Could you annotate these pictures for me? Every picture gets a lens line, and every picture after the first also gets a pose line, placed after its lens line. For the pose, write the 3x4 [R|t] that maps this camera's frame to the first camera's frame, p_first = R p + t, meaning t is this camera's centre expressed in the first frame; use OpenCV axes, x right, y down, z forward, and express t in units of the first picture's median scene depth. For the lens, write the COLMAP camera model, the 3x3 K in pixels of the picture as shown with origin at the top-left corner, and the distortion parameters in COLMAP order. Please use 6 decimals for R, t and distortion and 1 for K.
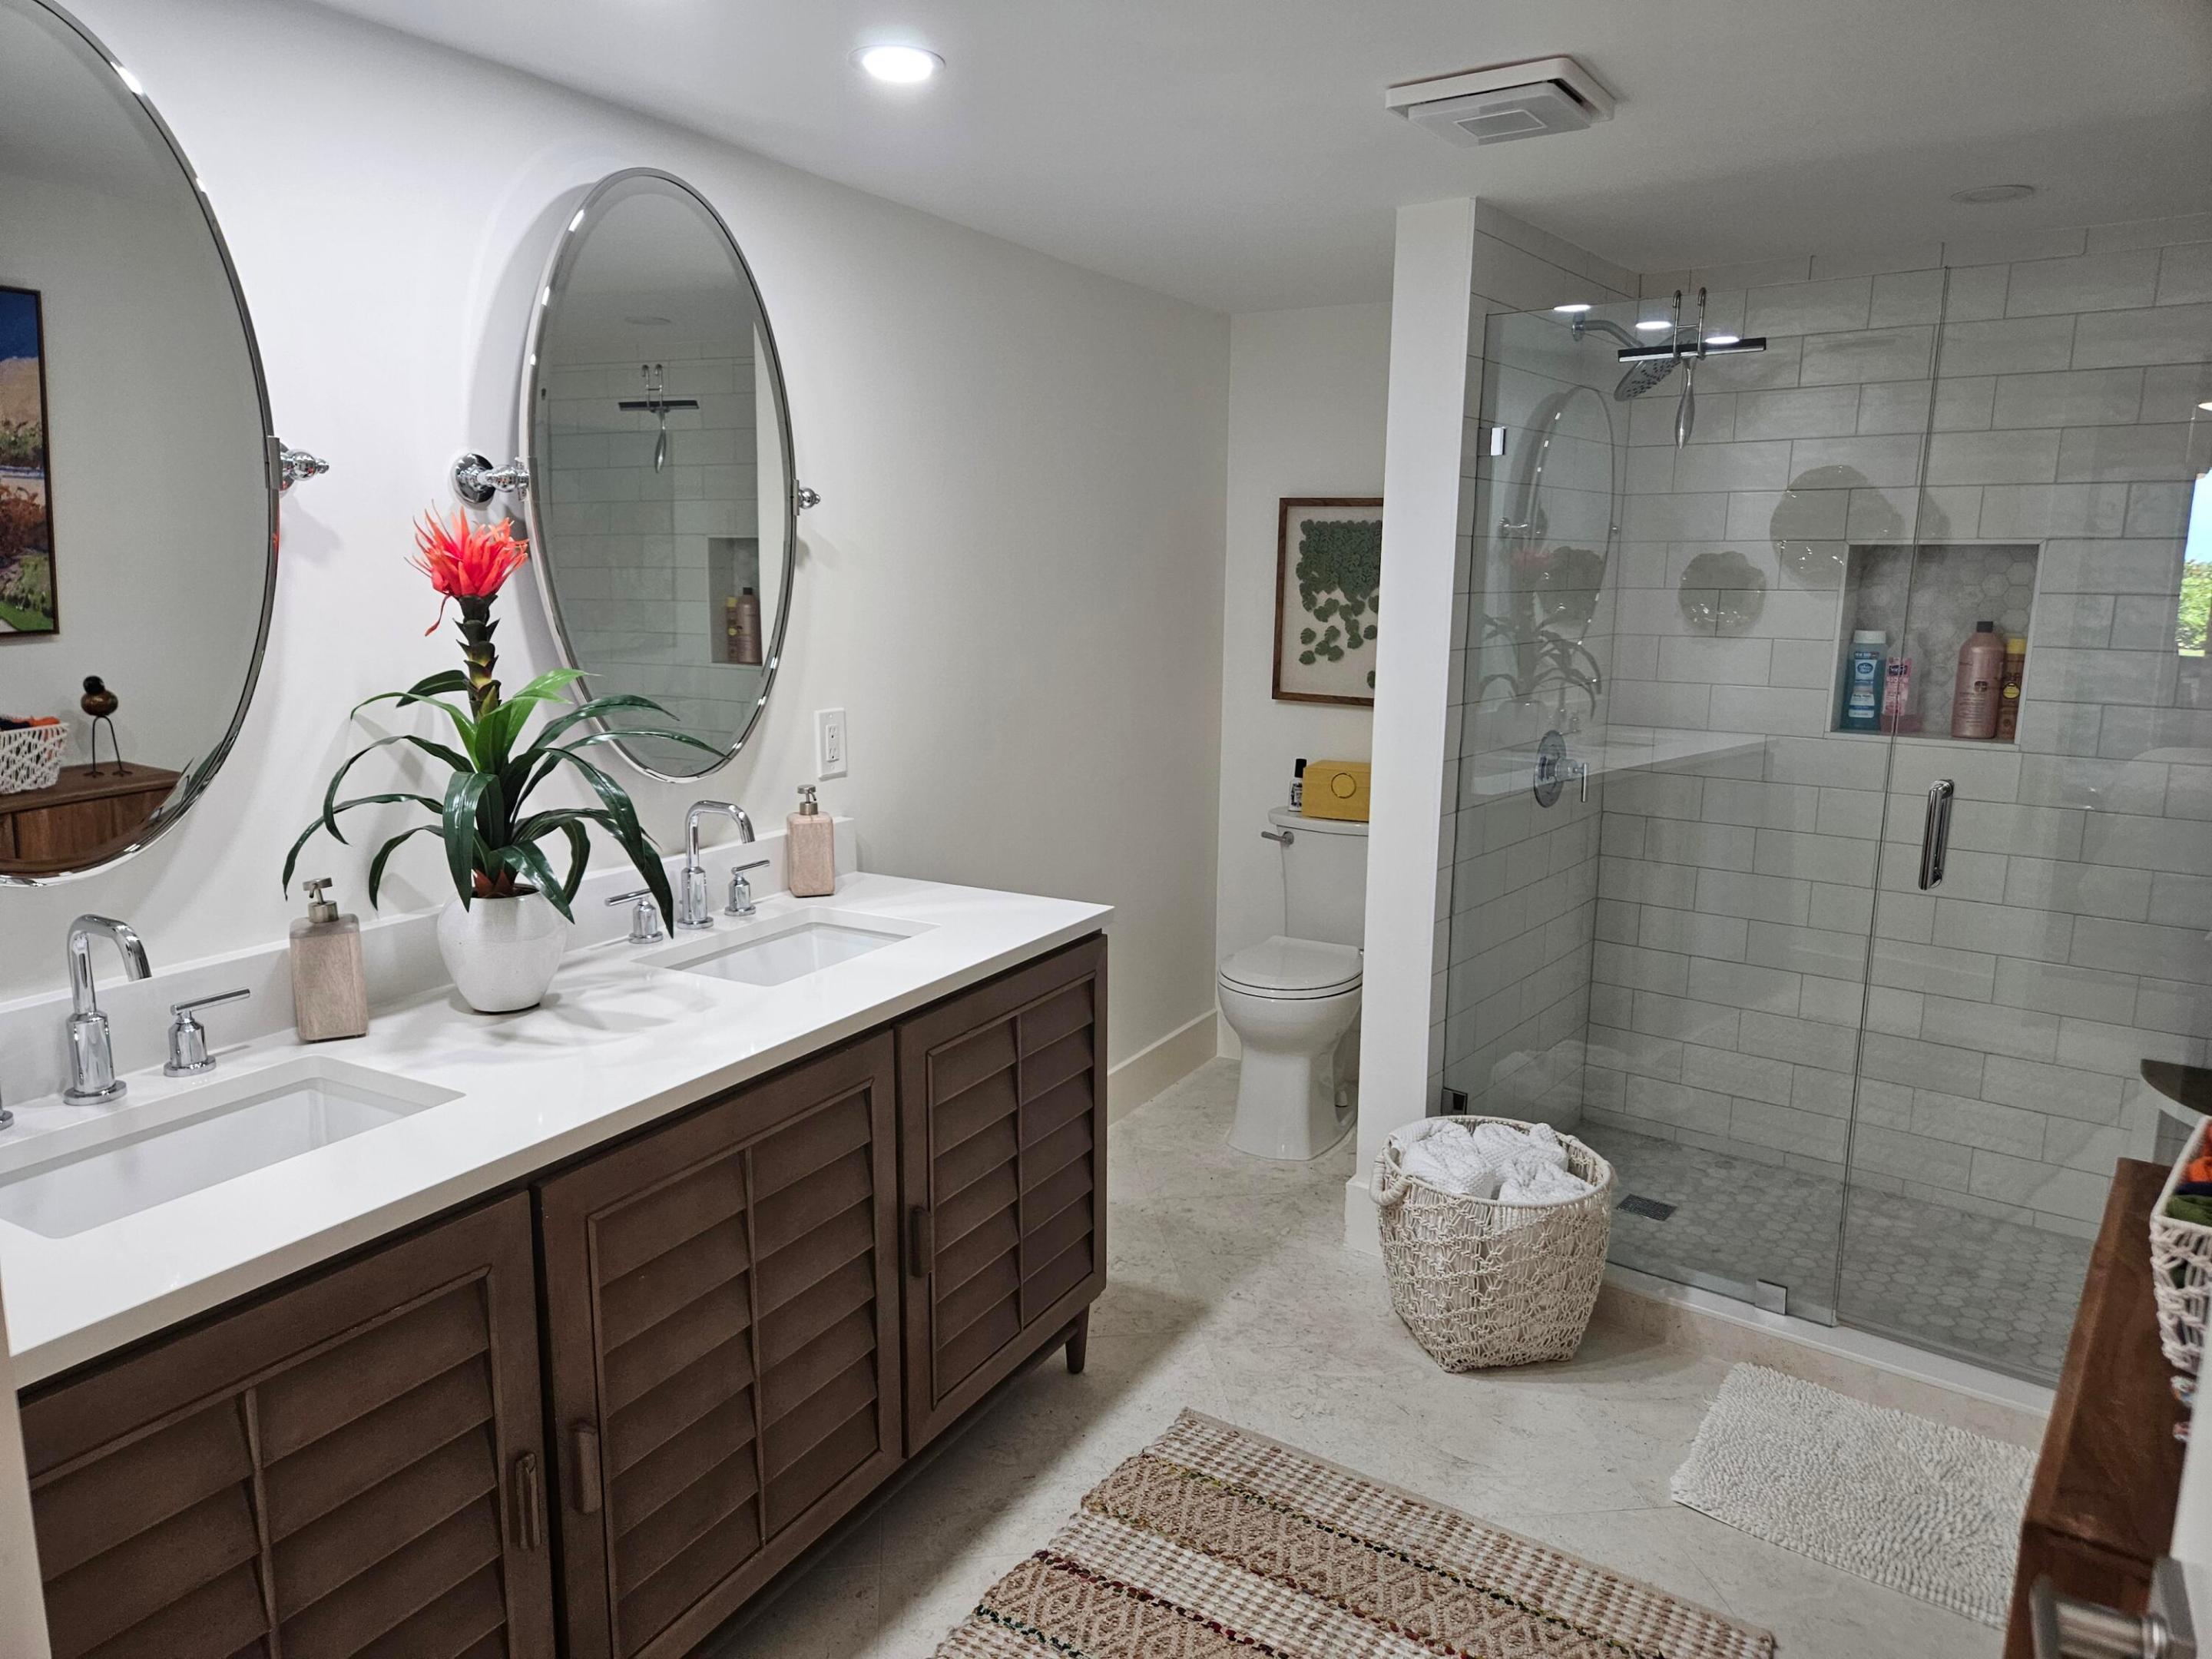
lens RADIAL K [[1475.2, 0, 1114.2], [0, 1475.2, 835.0], [0, 0, 1]] dist [0.063159, -0.047987]
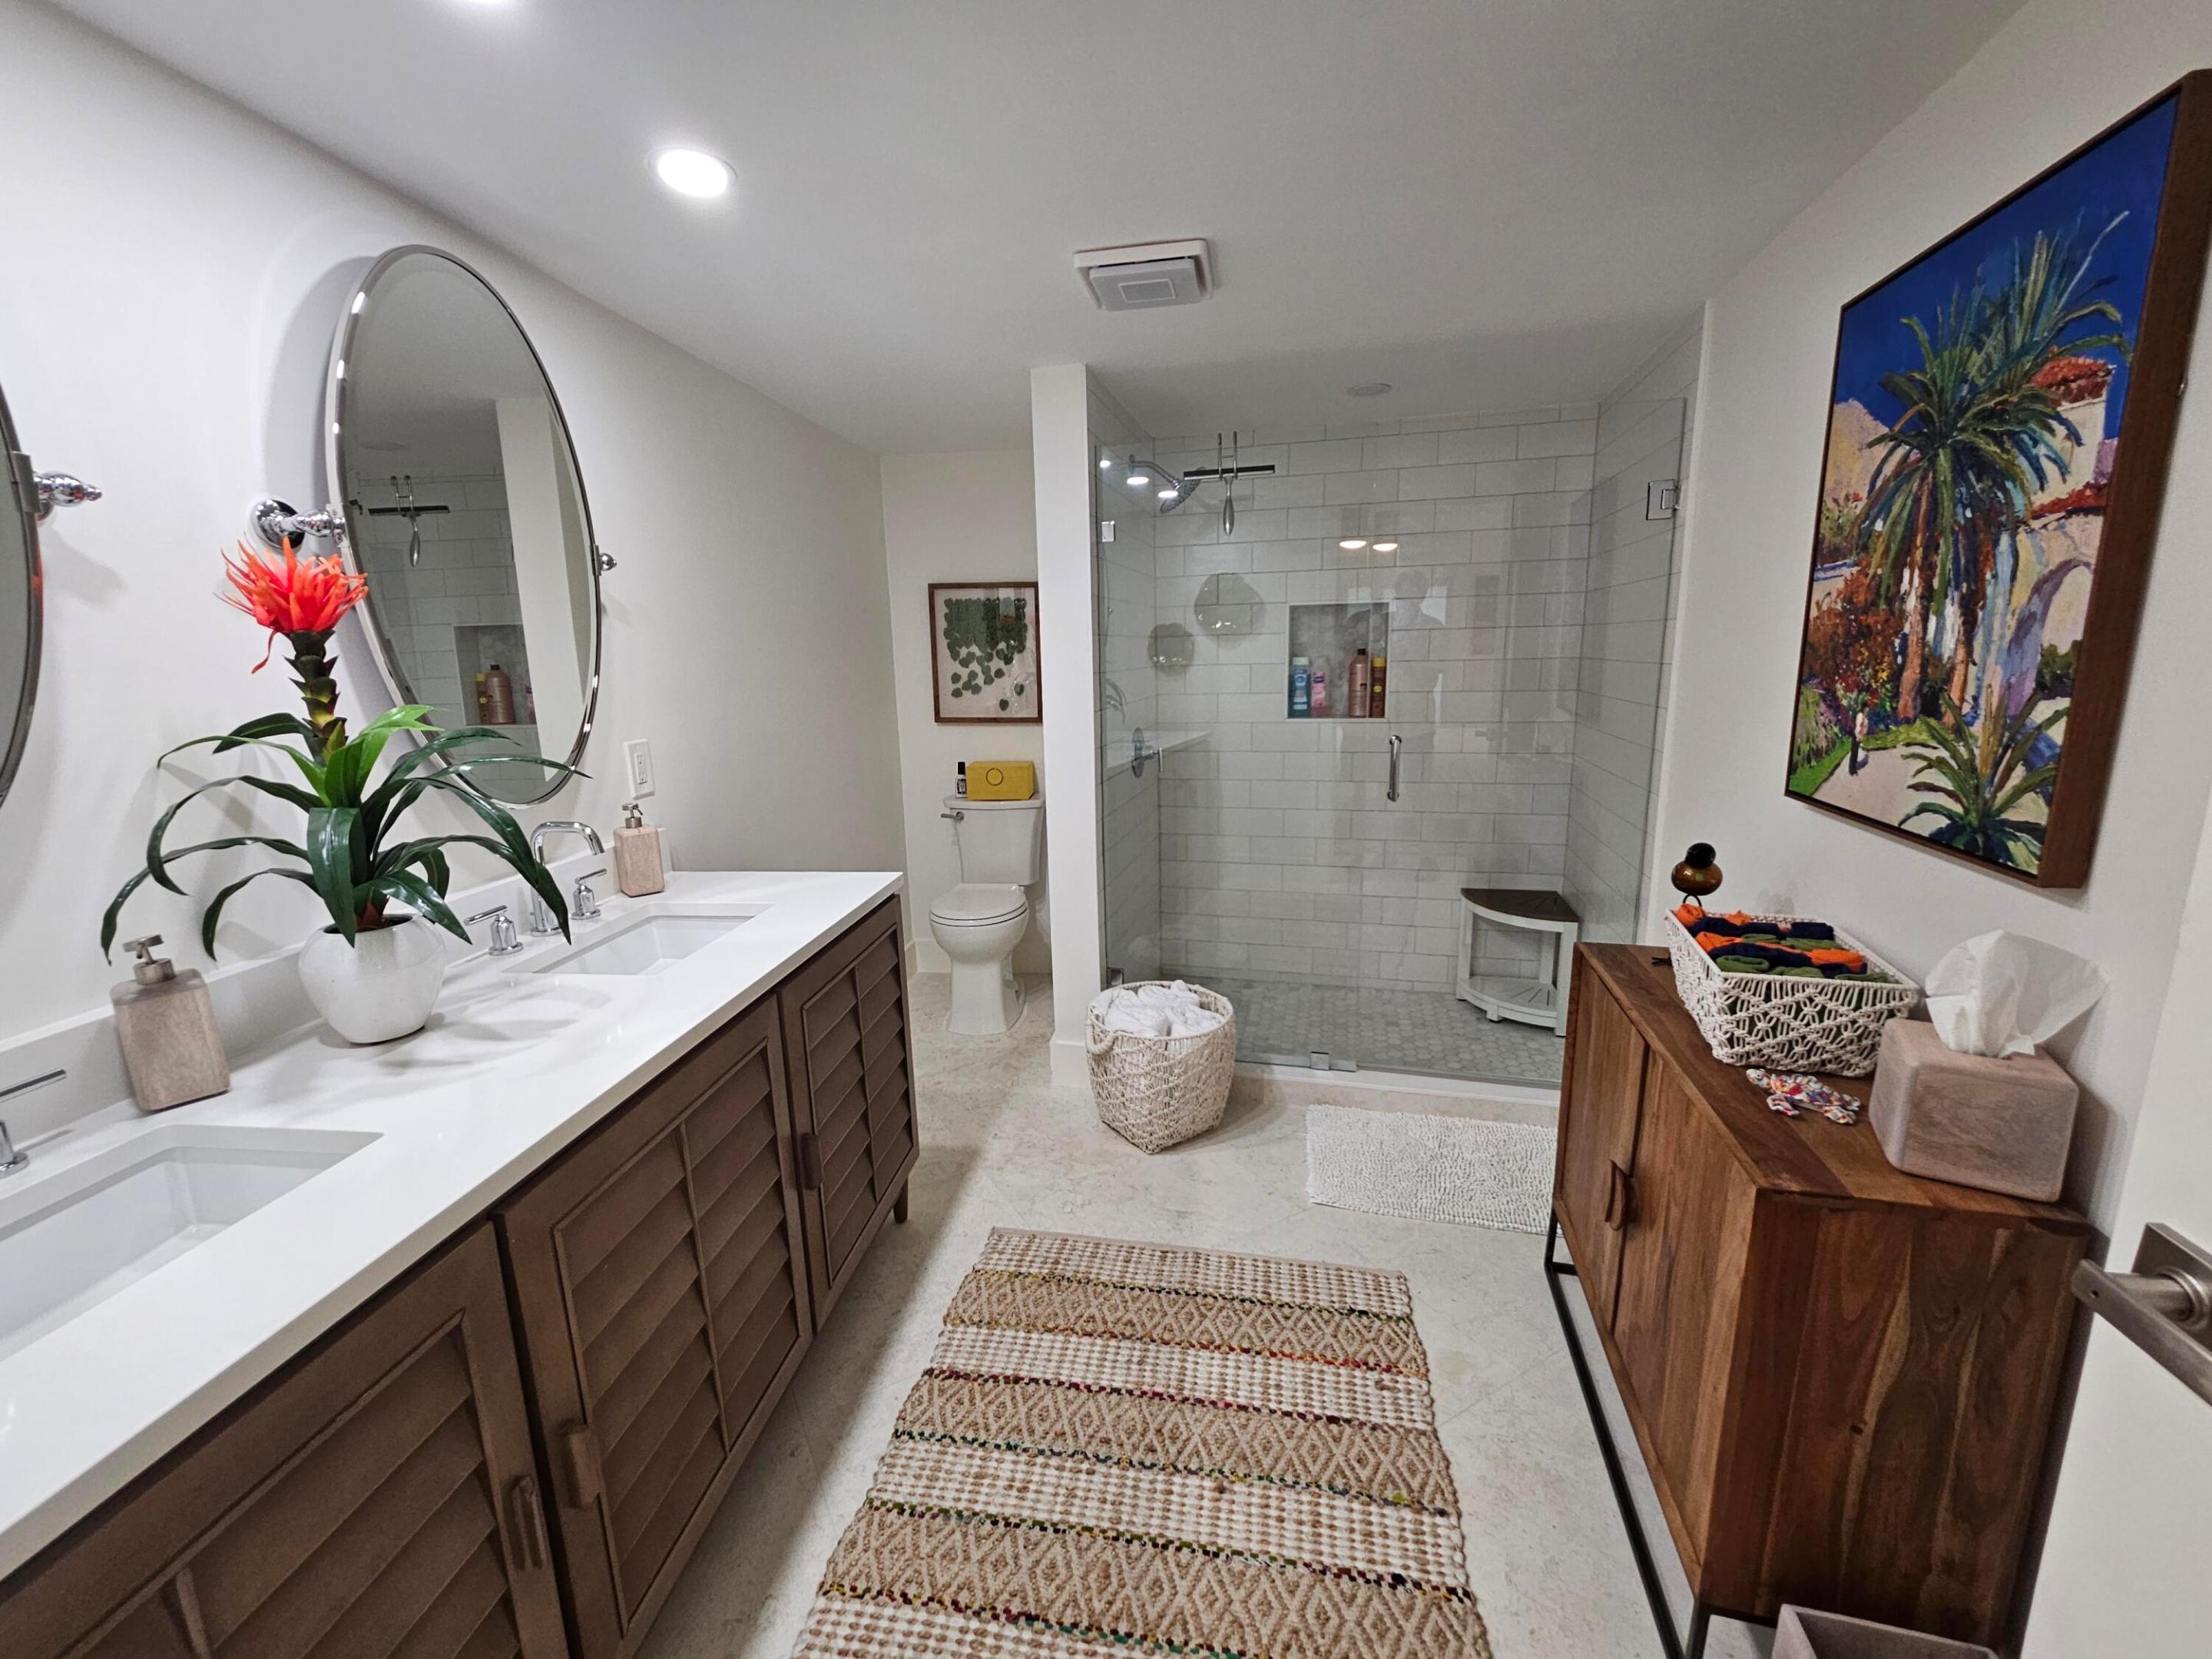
lens RADIAL K [[911.5, 0, 1111.0], [0, 911.5, 831.0], [0, 0, 1]] dist [-0.005532, 0.002537]
pose [[0.923955, -0.105788, 0.367582, -0.142435], [0.101087, 0.994360, 0.032078, 0.004918], [-0.368903, 0.007519, 0.929438, 0.202112]]
